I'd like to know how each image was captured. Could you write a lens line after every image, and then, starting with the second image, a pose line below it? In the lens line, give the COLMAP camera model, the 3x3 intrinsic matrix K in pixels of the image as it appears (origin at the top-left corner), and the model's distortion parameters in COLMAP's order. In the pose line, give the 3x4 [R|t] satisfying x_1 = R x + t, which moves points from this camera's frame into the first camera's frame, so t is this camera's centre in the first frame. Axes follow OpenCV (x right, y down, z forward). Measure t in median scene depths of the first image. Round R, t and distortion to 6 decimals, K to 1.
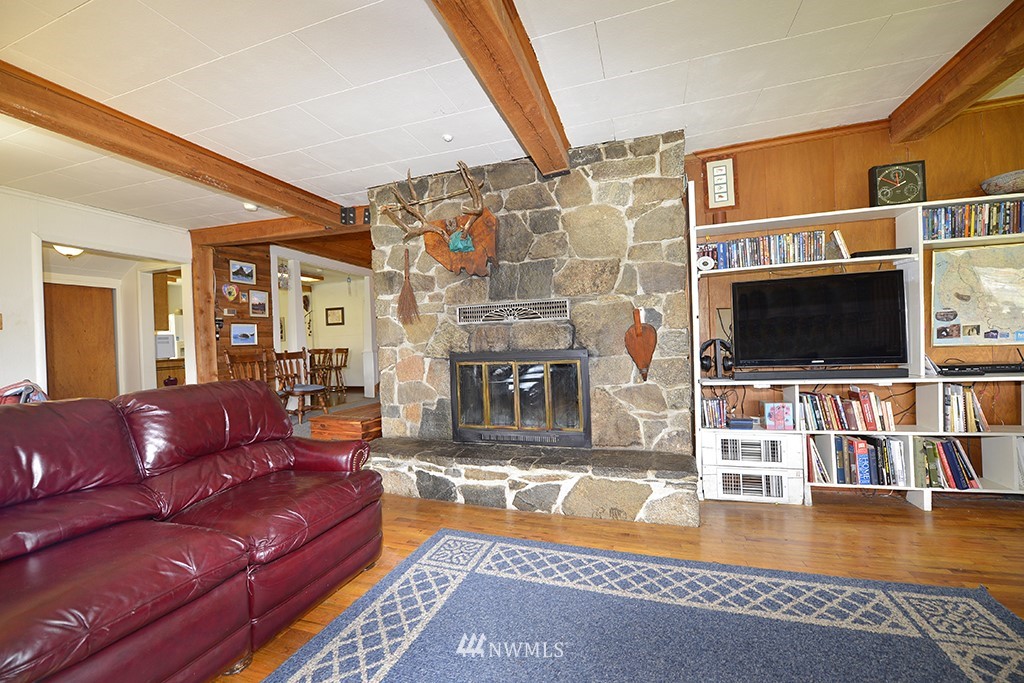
lens RADIAL K [[408.3, 0, 512.6], [0, 408.3, 342.3], [0, 0, 1]] dist [-0.019730, -0.000762]
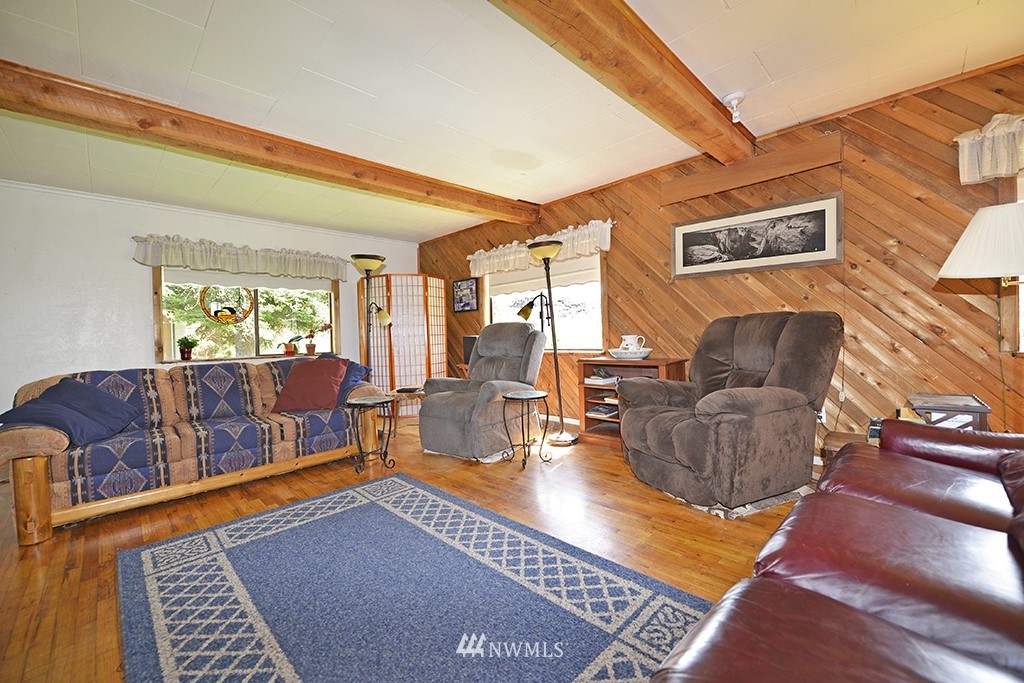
lens RADIAL K [[408.3, 0, 510.8], [0, 408.3, 340.4], [0, 0, 1]] dist [-0.019730, -0.000762]
pose [[-0.886612, 0.052453, 0.459530, -0.505039], [0.061194, 0.998117, 0.004137, 0.035121], [-0.458448, 0.031788, -0.888152, 1.528606]]
